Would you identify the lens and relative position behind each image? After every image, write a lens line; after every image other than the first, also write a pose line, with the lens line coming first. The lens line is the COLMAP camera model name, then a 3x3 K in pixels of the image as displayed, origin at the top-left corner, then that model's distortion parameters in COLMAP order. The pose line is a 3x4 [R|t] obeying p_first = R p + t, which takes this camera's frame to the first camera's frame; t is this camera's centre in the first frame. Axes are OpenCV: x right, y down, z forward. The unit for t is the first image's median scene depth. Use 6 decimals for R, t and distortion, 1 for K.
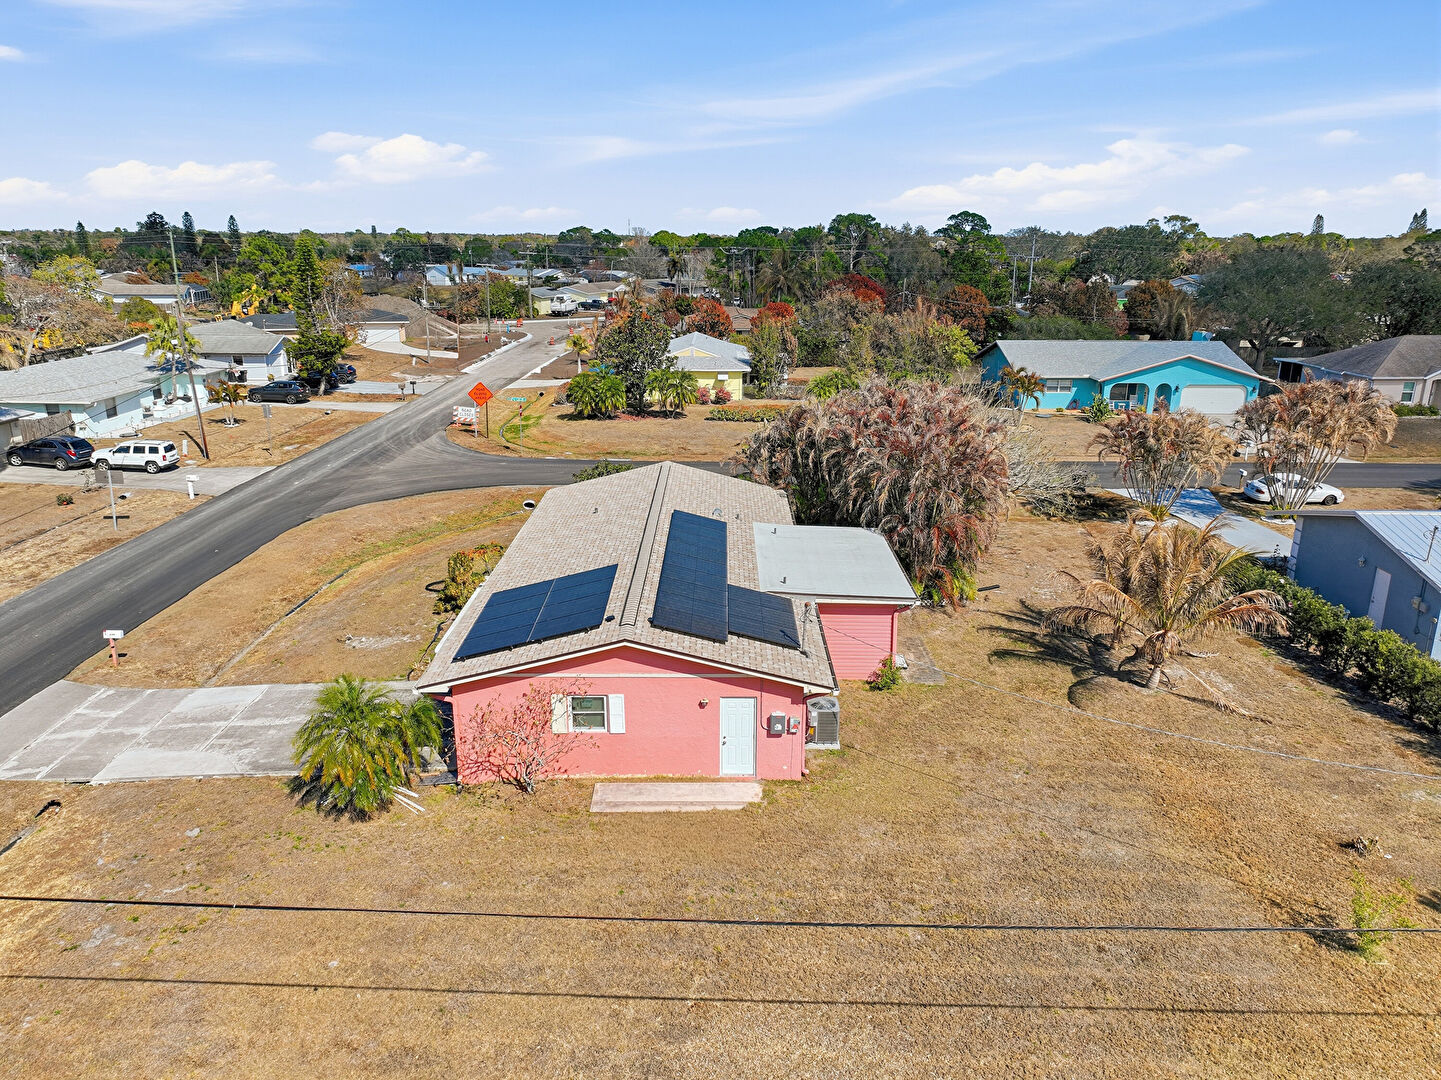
lens RADIAL K [[1015.4, 0, 720.5], [0, 1015.4, 540.0], [0, 0, 1]] dist [-0.020484, 0.042226]
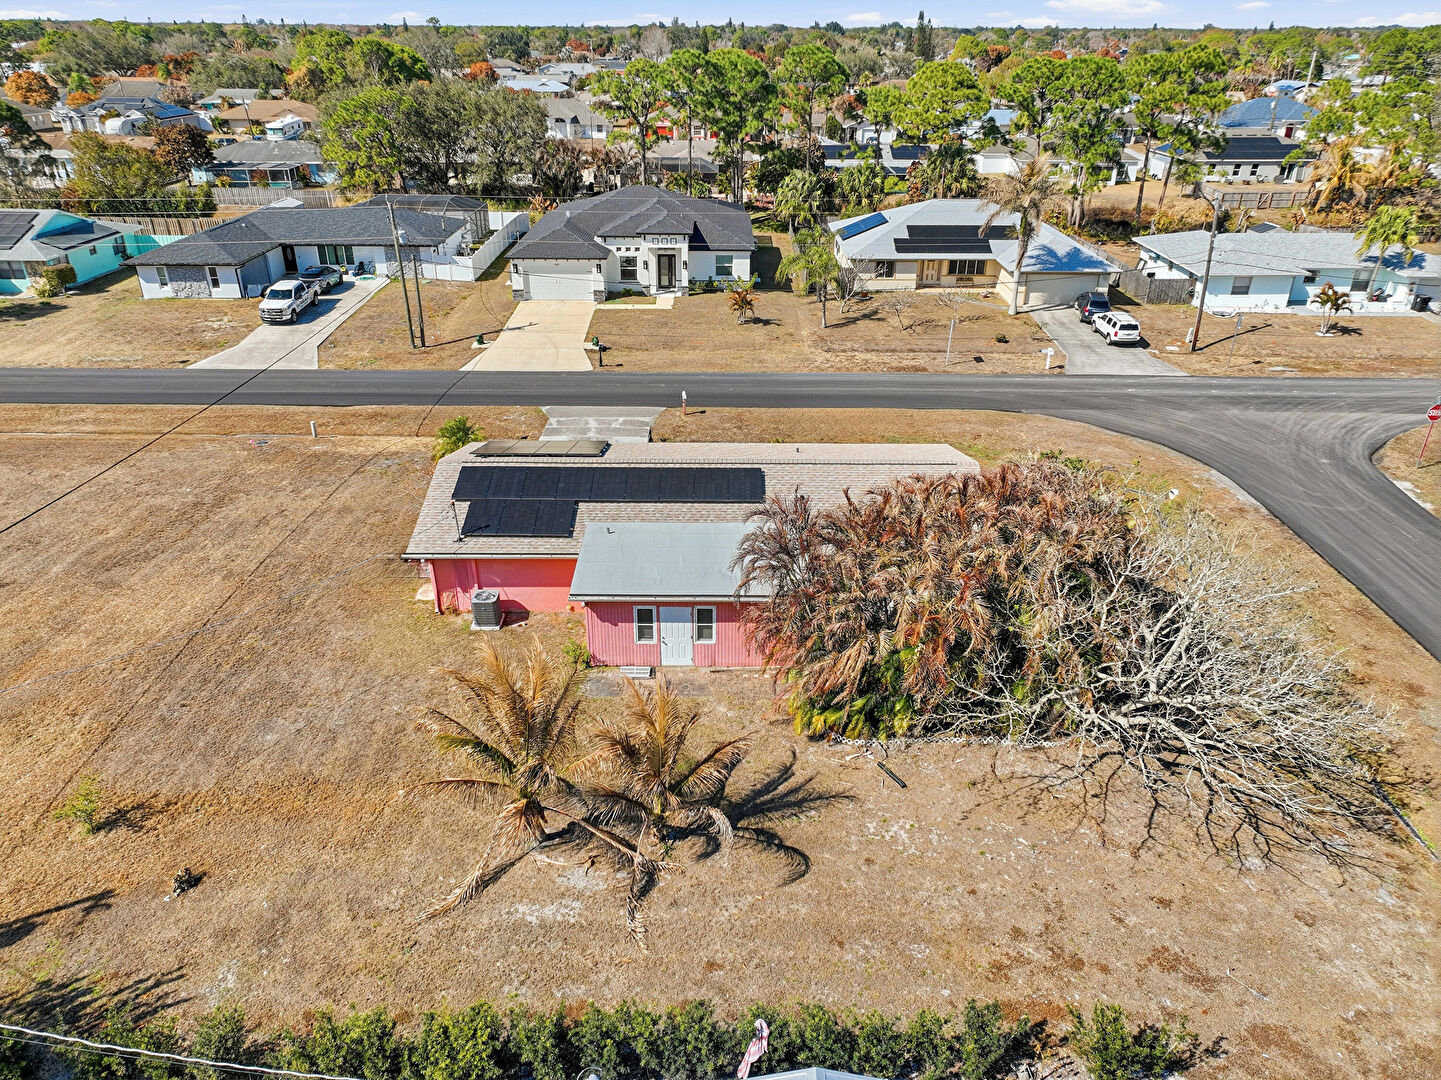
lens RADIAL K [[1007.3, 0, 718.7], [0, 1007.3, 543.1], [0, 0, 1]] dist [0.004470, 0.006048]
pose [[-0.005461, 0.449066, -0.893482, 0.914065], [-0.287682, 0.855017, 0.431491, -0.398348], [0.957710, 0.259395, 0.124519, 0.849957]]
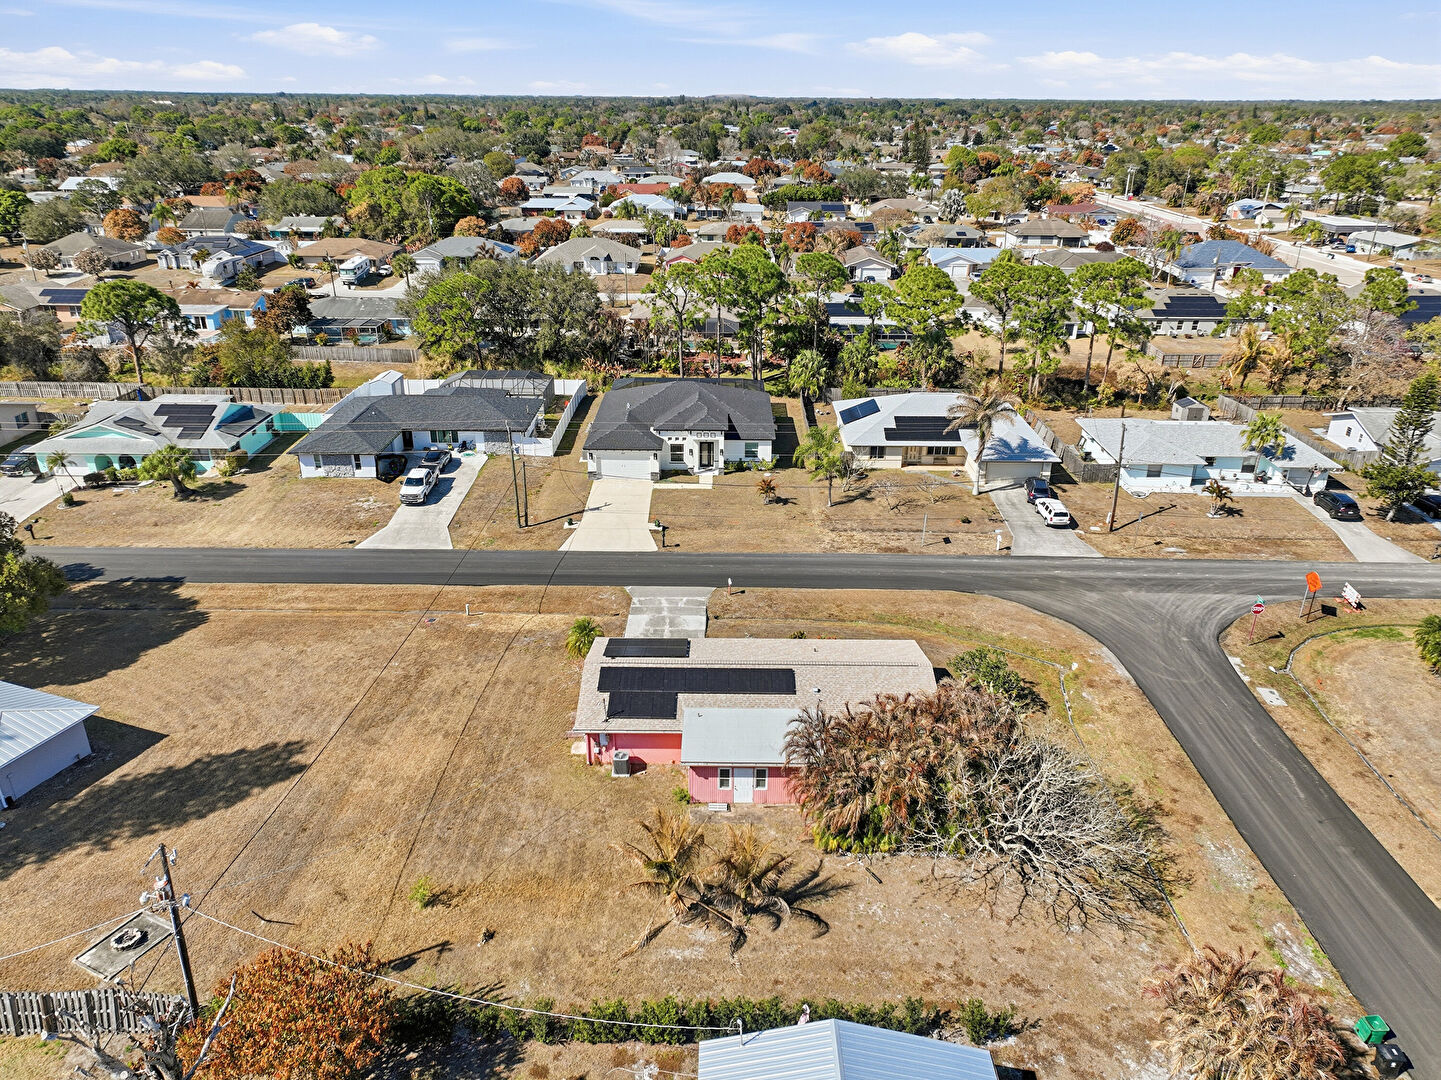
lens RADIAL K [[1007.3, 0, 718.7], [0, 1007.3, 543.1], [0, 0, 1]] dist [0.004470, 0.006048]
pose [[-0.009028, 0.399134, -0.916848, 1.357122], [-0.290268, 0.876360, 0.384366, -0.794106], [0.956903, 0.269602, 0.107944, 0.658273]]
